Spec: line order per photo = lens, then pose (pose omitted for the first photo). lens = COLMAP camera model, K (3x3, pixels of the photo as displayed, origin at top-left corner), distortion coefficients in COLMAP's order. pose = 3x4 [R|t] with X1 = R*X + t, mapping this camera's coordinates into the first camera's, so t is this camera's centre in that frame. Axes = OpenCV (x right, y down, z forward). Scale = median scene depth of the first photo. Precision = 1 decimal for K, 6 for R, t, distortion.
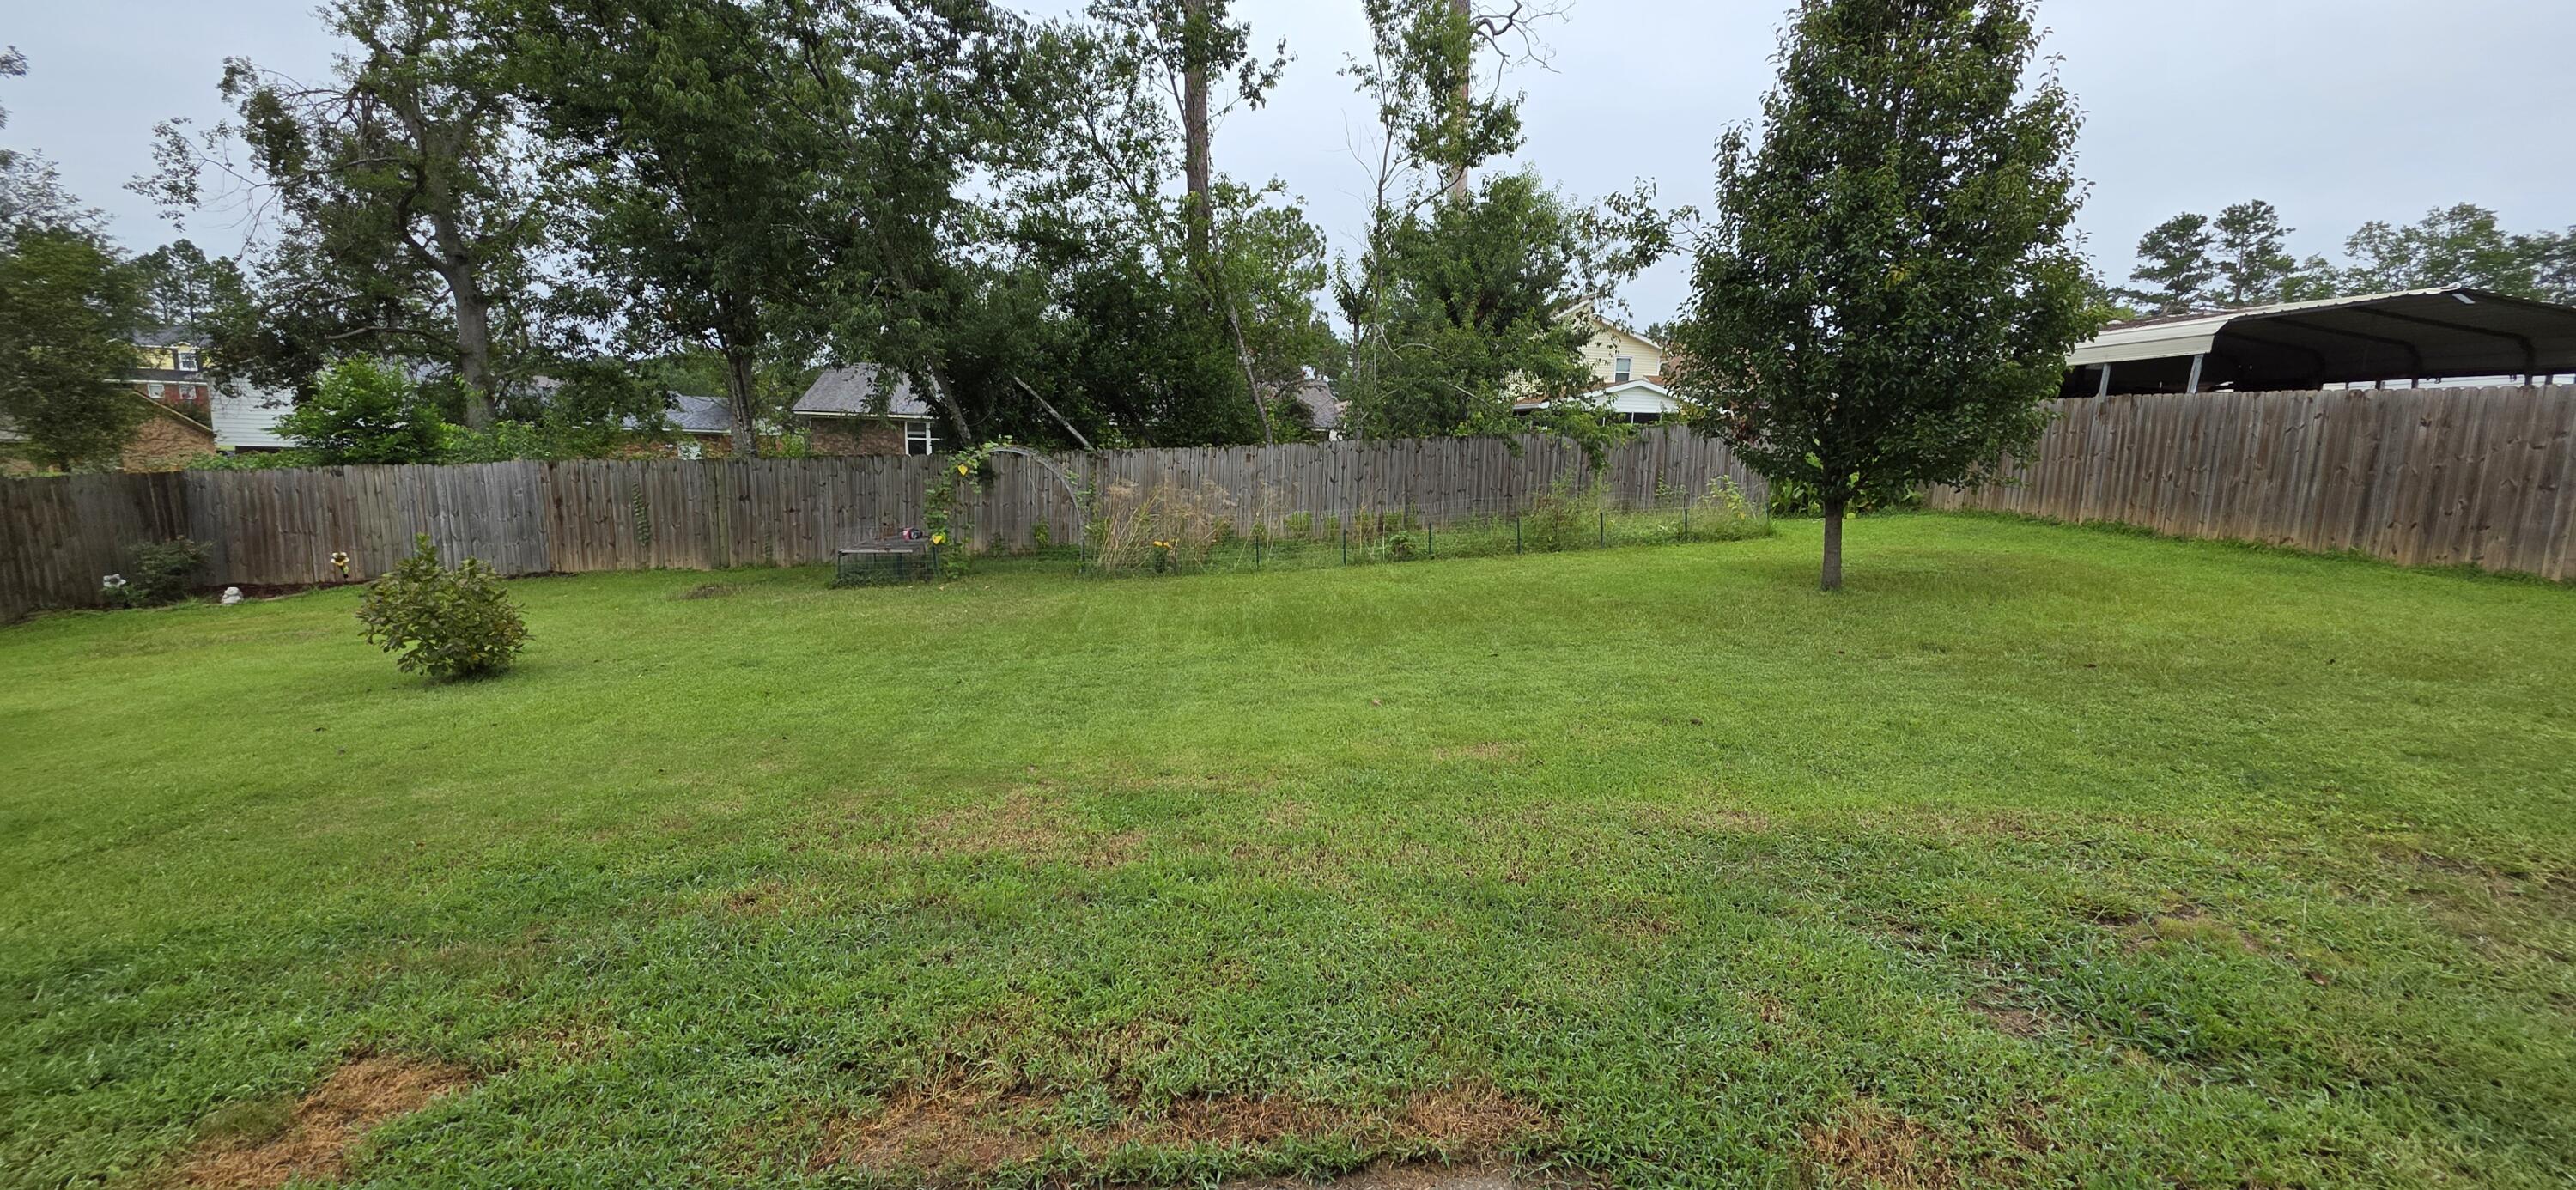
lens RADIAL K [[1018.9, 0, 1281.1], [0, 1018.9, 584.0], [0, 0, 1]] dist [0.001042, 0.000212]
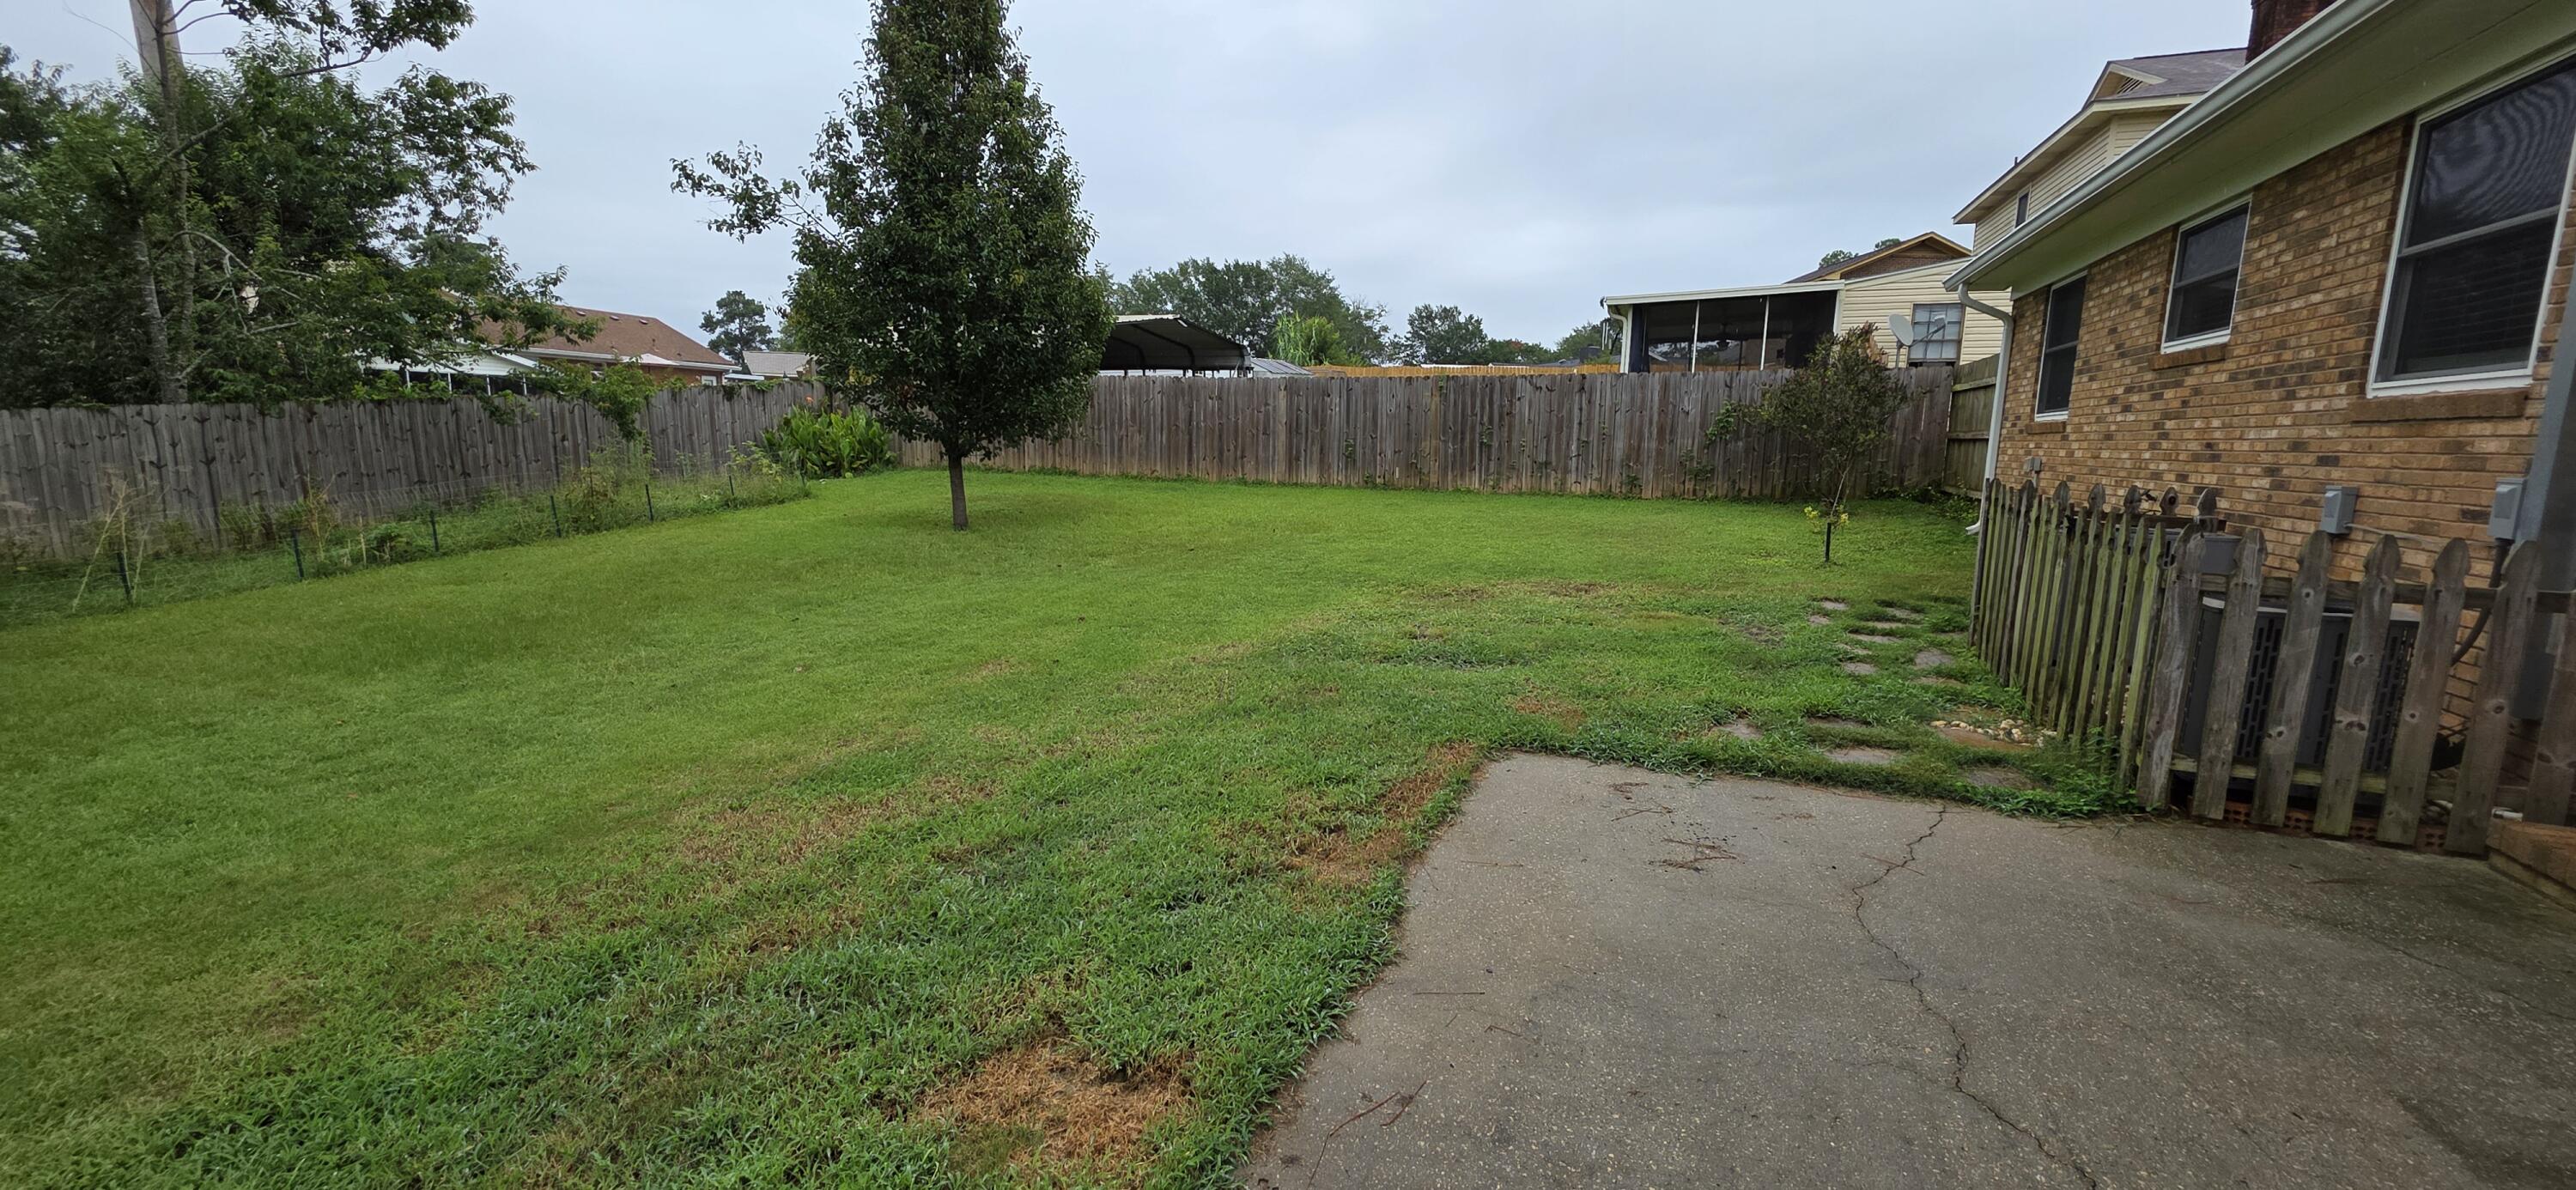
lens RADIAL K [[1018.9, 0, 1285.4], [0, 1018.9, 610.2], [0, 0, 1]] dist [0.001042, 0.000212]
pose [[0.475267, -0.168341, 0.863587, -0.226025], [0.119928, 0.984760, 0.125960, -0.004222], [-0.871630, 0.043704, 0.488212, 0.041533]]
